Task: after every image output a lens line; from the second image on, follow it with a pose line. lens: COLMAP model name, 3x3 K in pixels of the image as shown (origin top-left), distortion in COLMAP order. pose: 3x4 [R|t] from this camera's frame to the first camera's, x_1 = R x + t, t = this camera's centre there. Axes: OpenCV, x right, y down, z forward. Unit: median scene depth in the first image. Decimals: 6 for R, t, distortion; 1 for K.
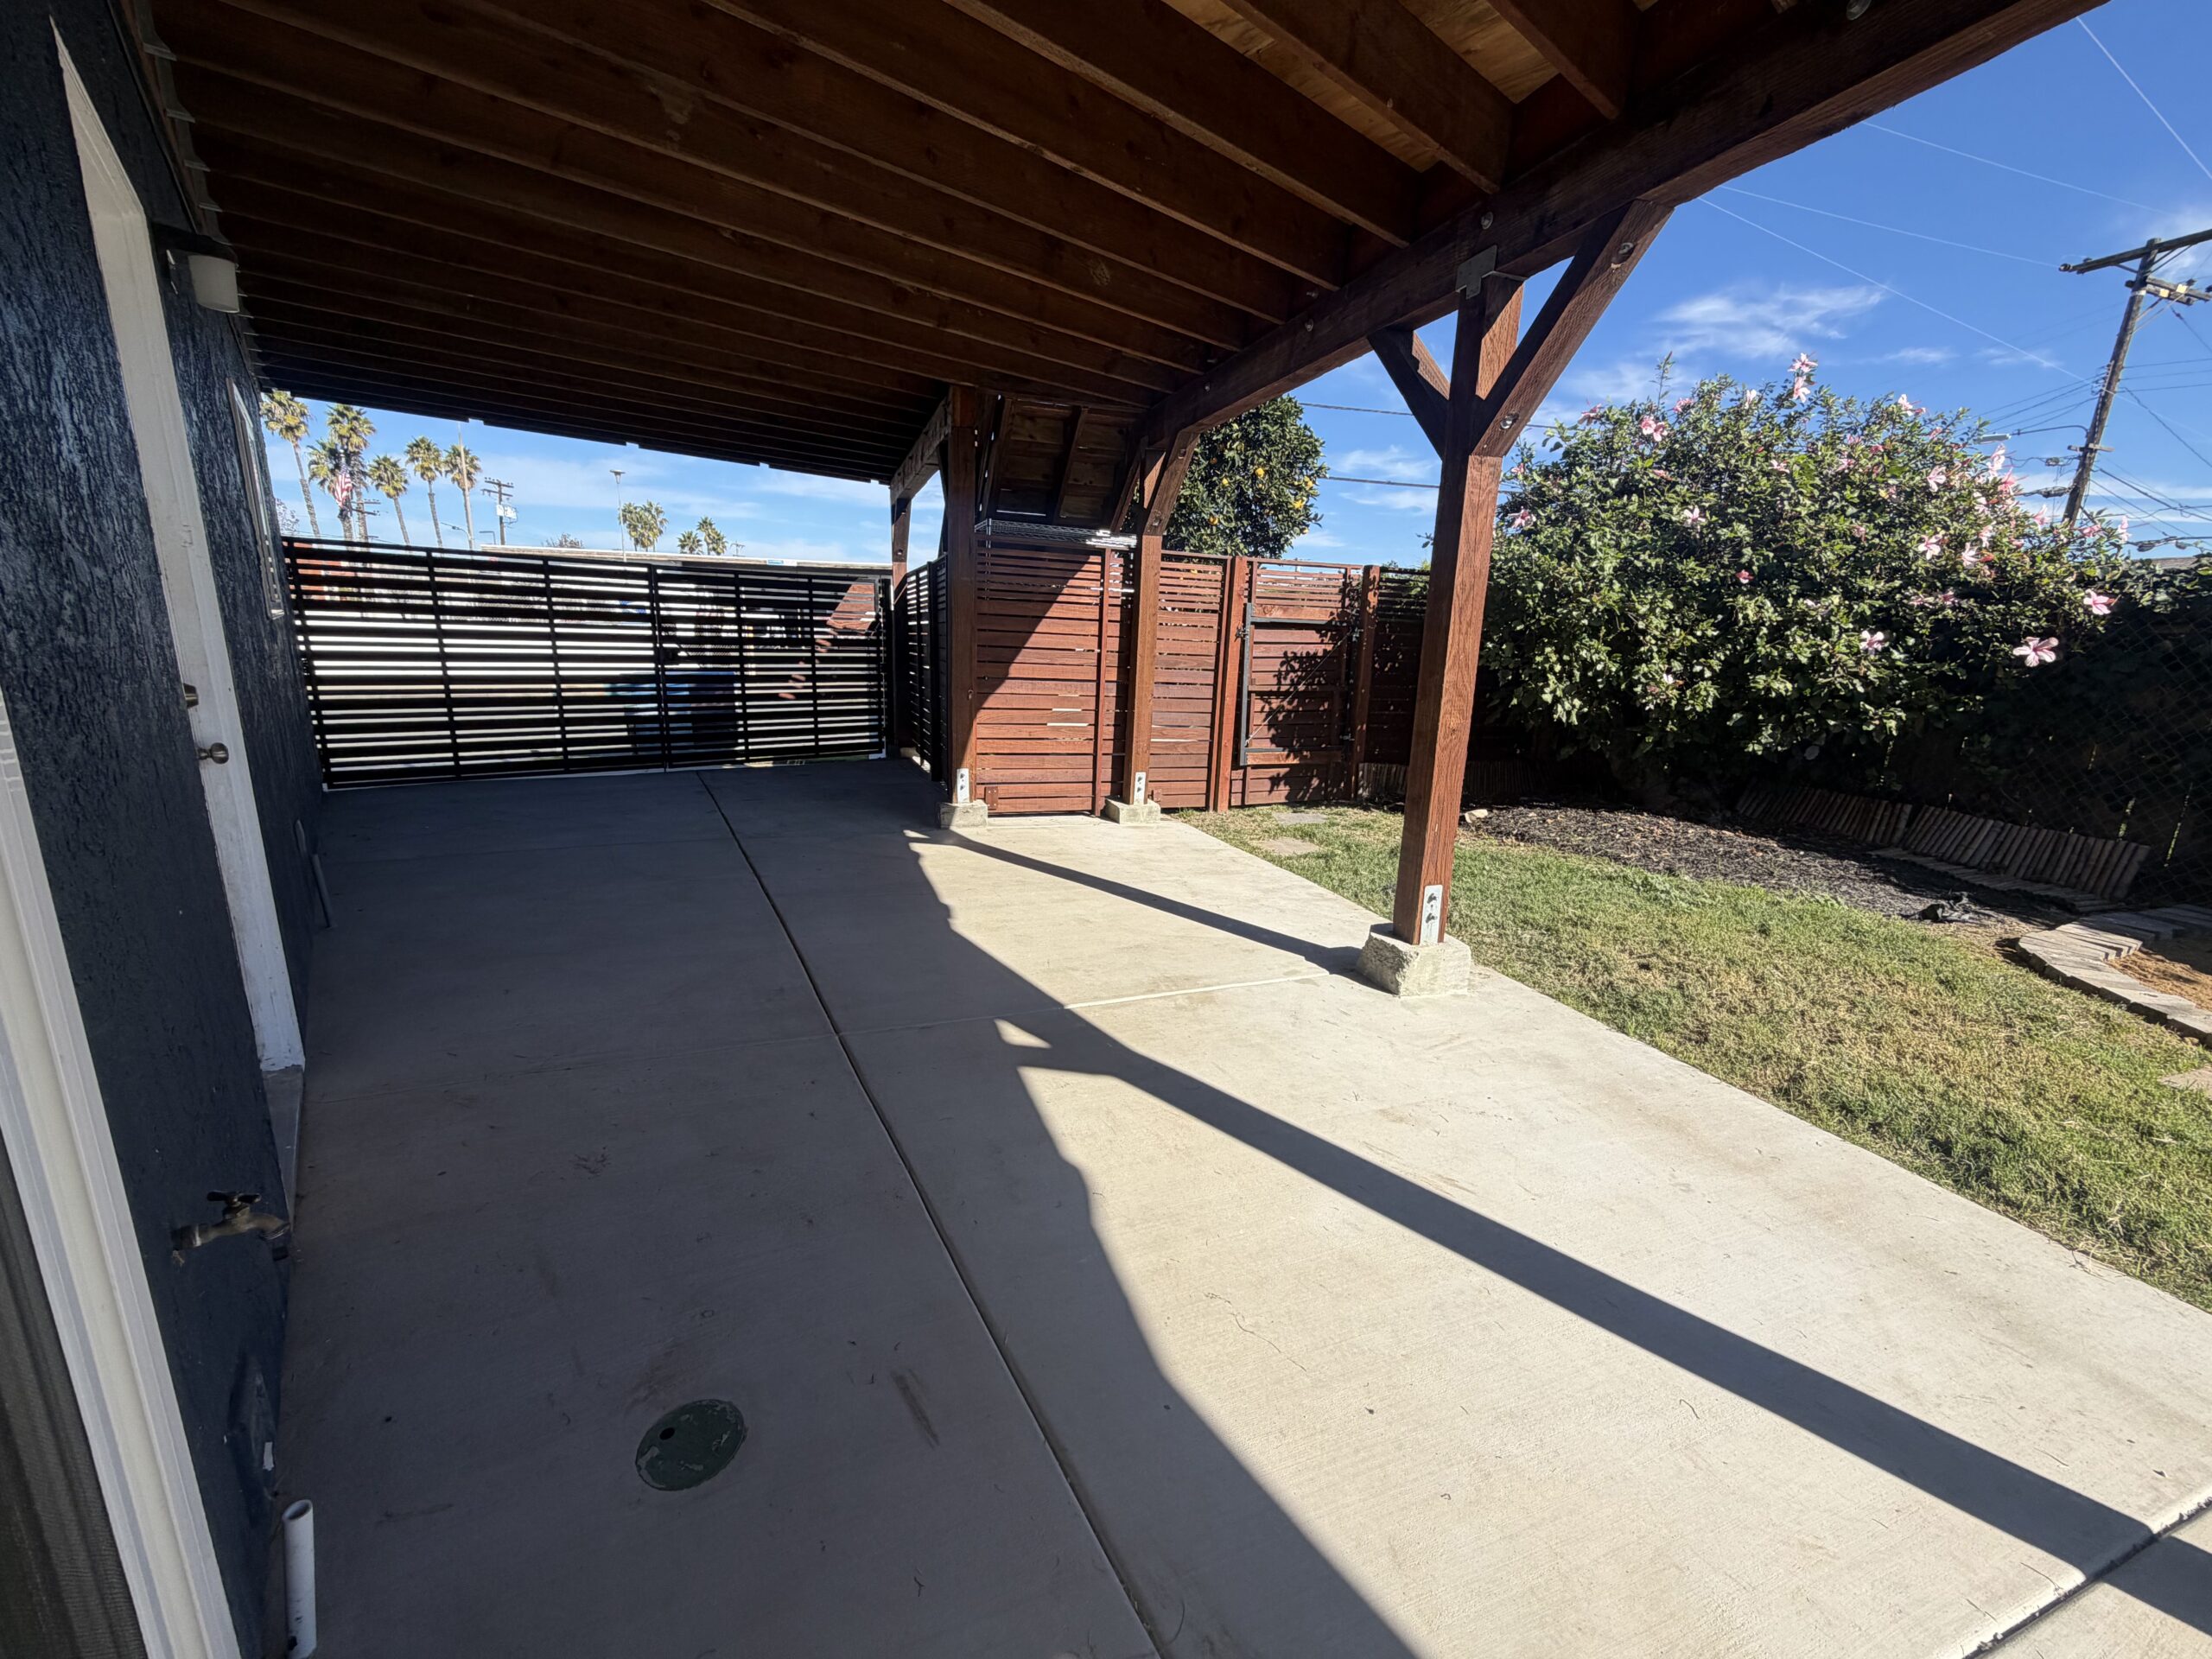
lens RADIAL K [[881.1, 0, 1097.2], [0, 881.1, 832.7], [0, 0, 1]] dist [0.001020, -0.000116]
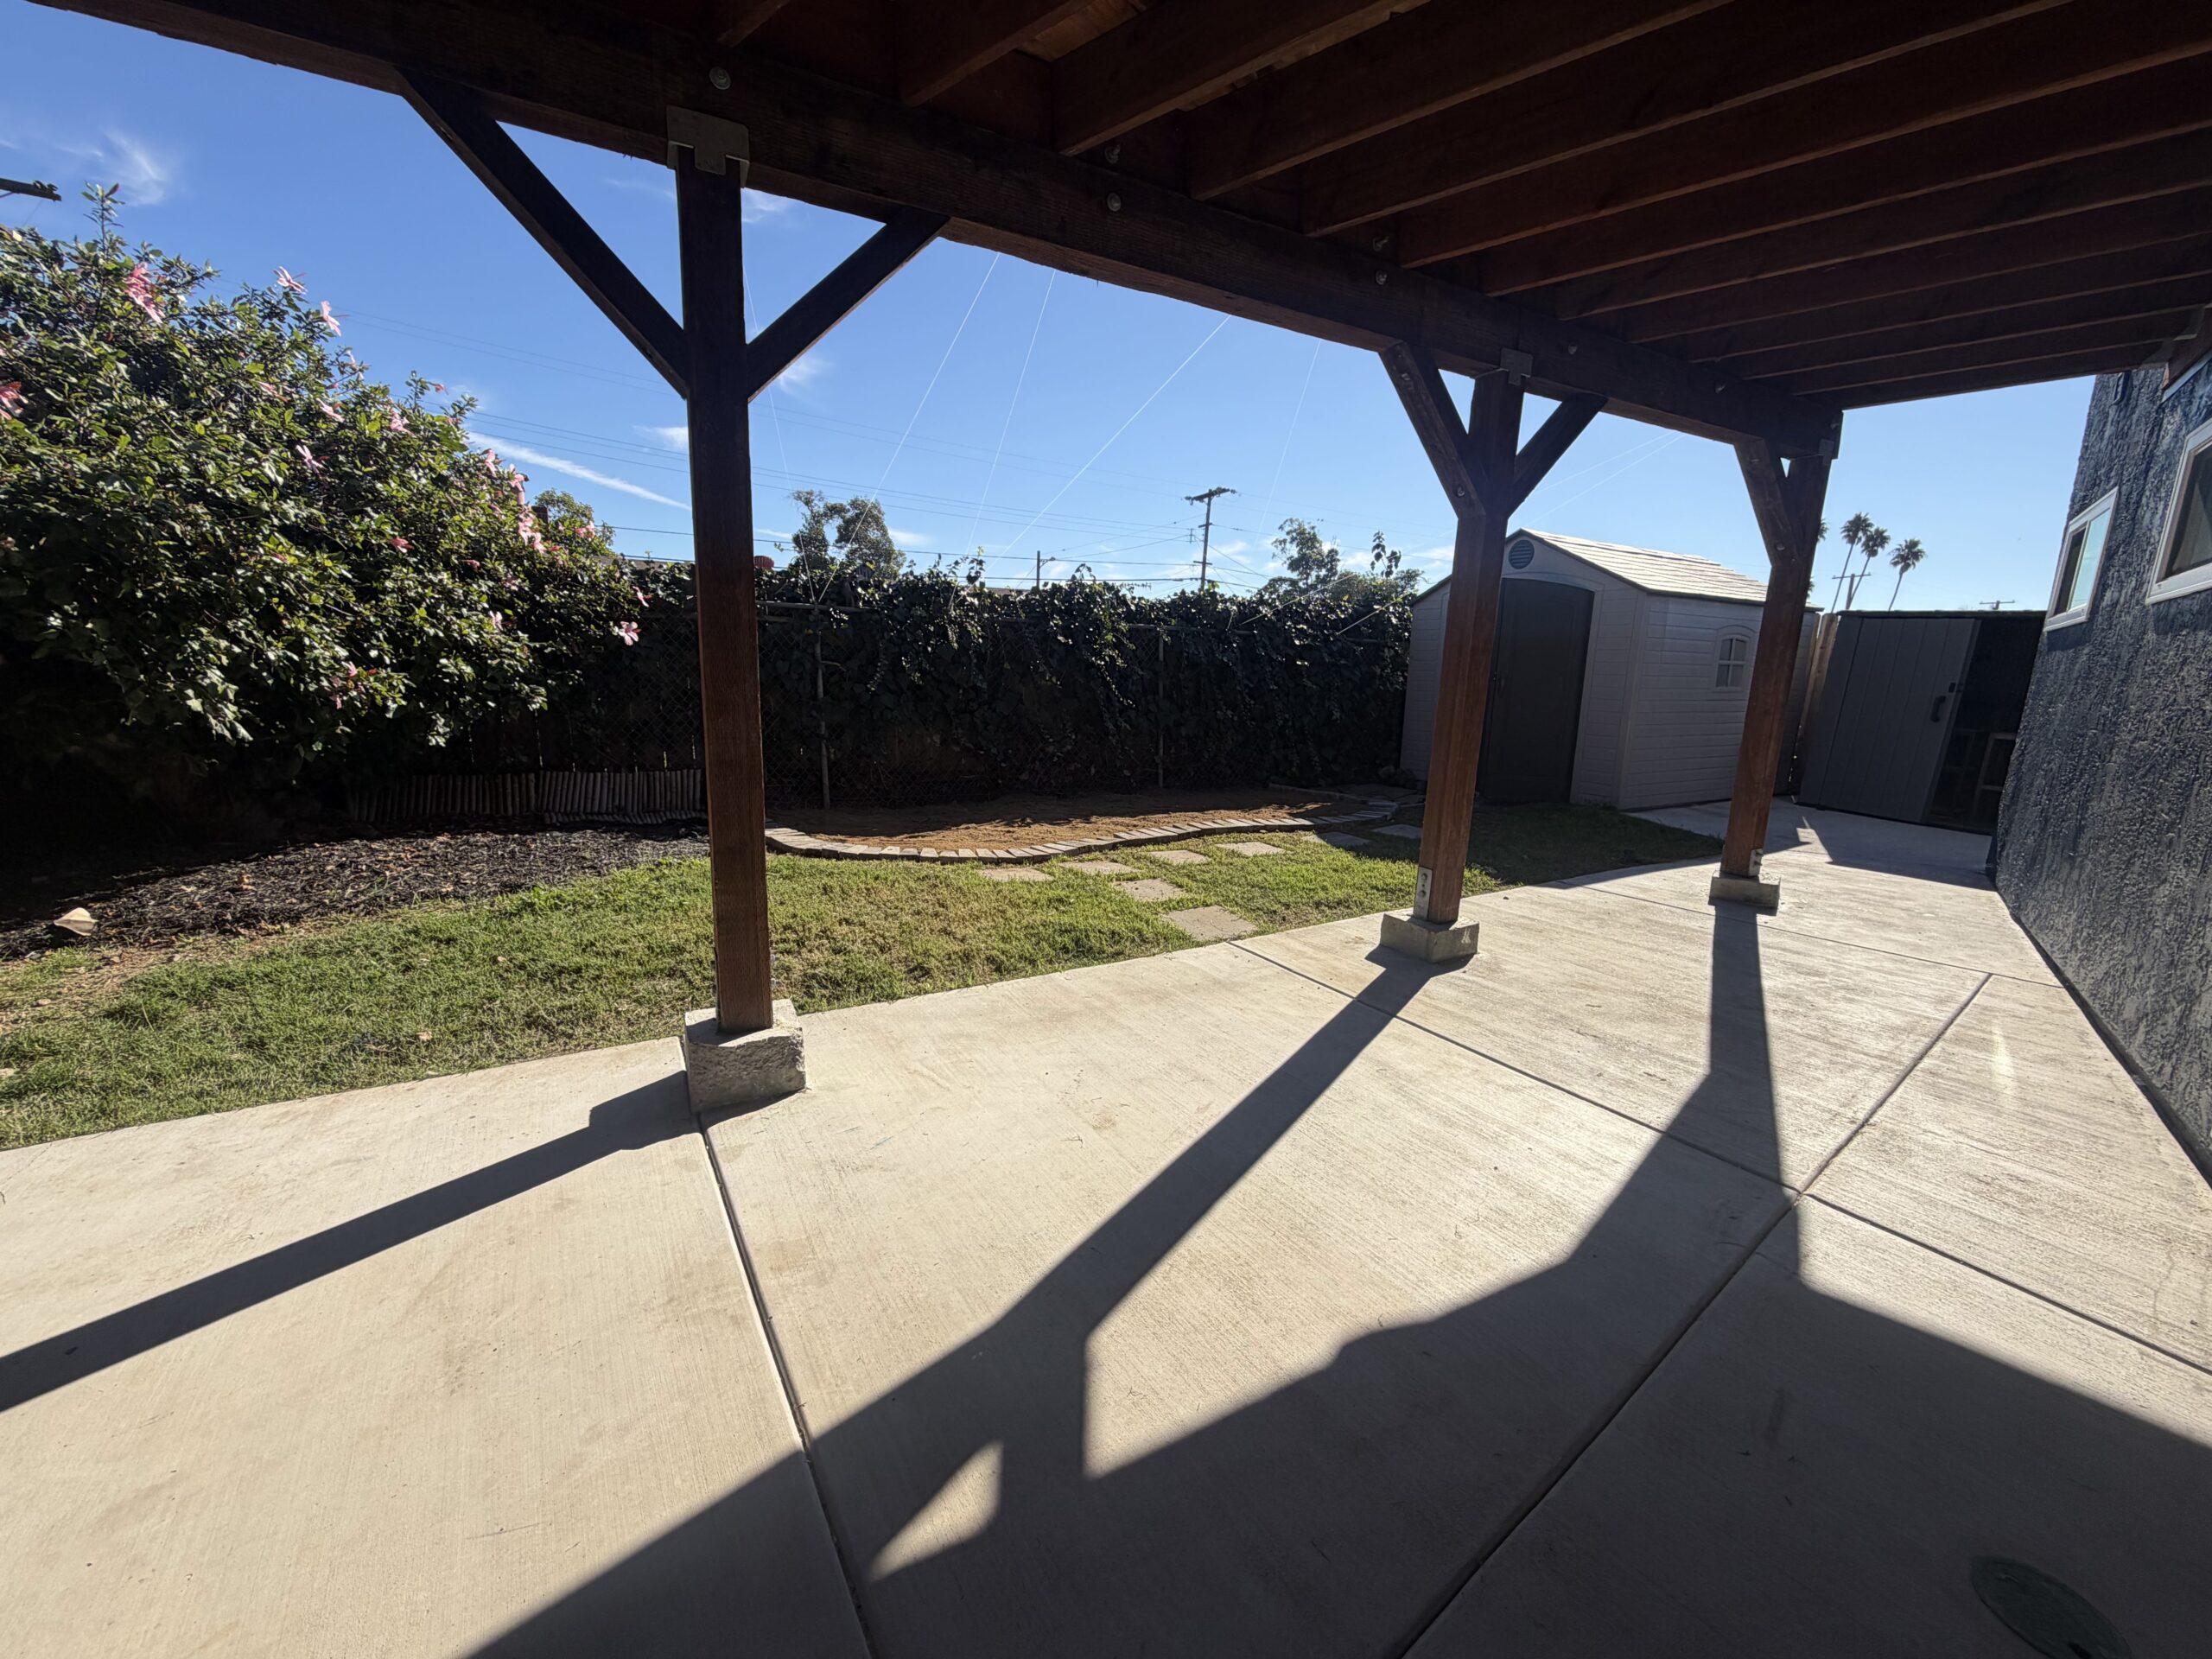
lens RADIAL K [[881.1, 0, 1097.2], [0, 881.1, 832.7], [0, 0, 1]] dist [0.001020, -0.000116]
pose [[-0.176519, -0.226521, 0.957878, -0.382875], [0.183650, 0.948491, 0.258144, -0.176125], [-0.967013, 0.221481, -0.125826, 0.742805]]
